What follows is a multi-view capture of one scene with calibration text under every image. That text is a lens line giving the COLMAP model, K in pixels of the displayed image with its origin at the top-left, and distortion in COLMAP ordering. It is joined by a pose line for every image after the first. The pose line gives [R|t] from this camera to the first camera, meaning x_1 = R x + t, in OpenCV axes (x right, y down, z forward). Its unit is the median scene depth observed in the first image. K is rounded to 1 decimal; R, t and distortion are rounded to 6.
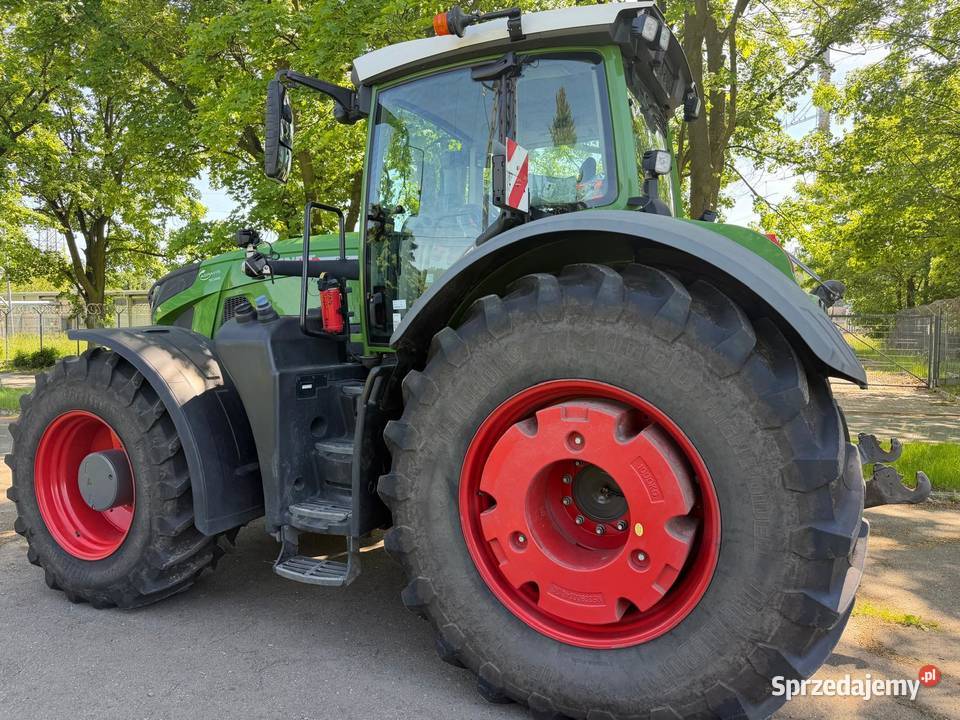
lens RADIAL K [[684.4, 0, 482.7], [0, 684.4, 356.4], [0, 0, 1]] dist [0.047106, -0.055501]
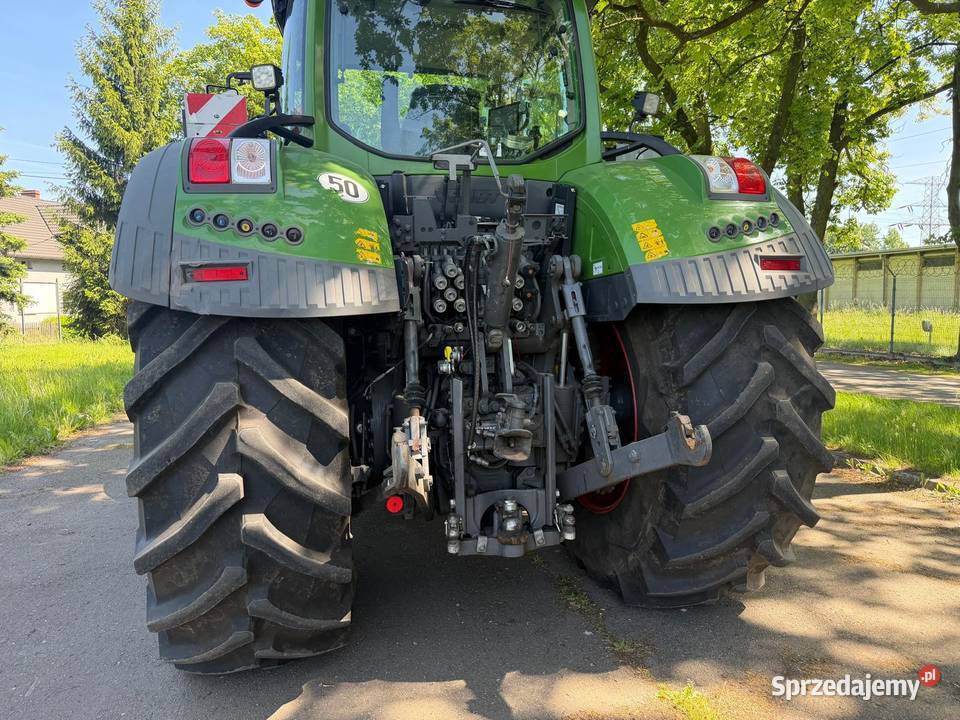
lens RADIAL K [[684.4, 0, 482.1], [0, 684.4, 367.0], [0, 0, 1]] dist [0.047106, -0.055501]
pose [[0.642478, 0.056150, -0.764244, 1.379774], [-0.017842, 0.998138, 0.058335, 0.056424], [0.766096, -0.023843, 0.642283, 0.721665]]
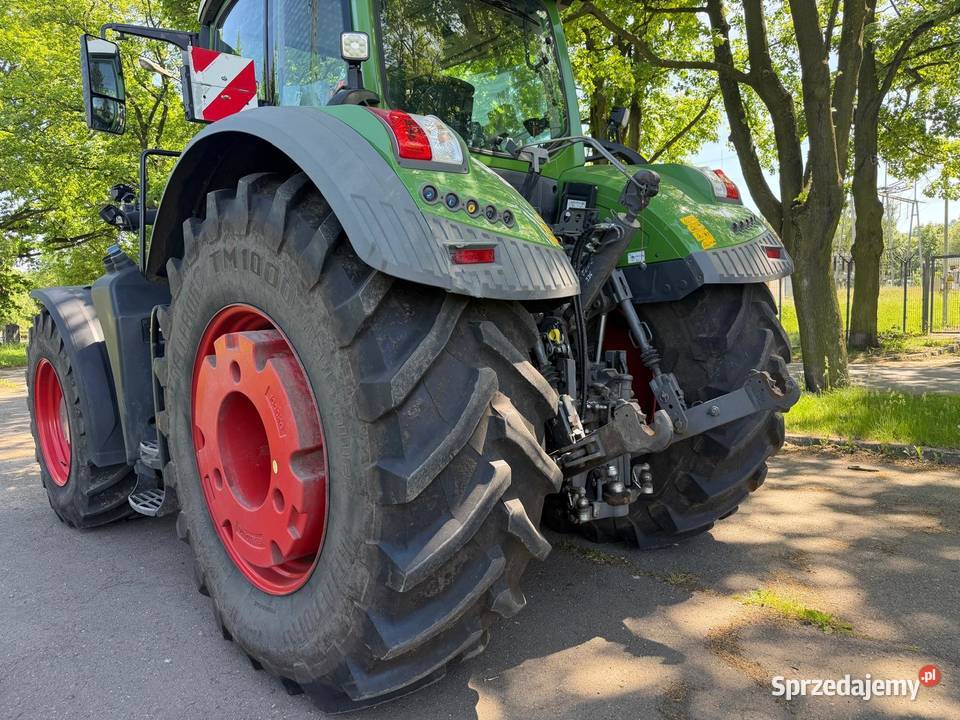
lens RADIAL K [[684.4, 0, 488.6], [0, 684.4, 364.0], [0, 0, 1]] dist [0.047106, -0.055501]
pose [[0.935166, -0.011102, -0.354035, 0.832907], [0.030660, 0.998294, 0.049684, 0.085085], [0.352879, -0.057318, 0.933912, 0.278294]]
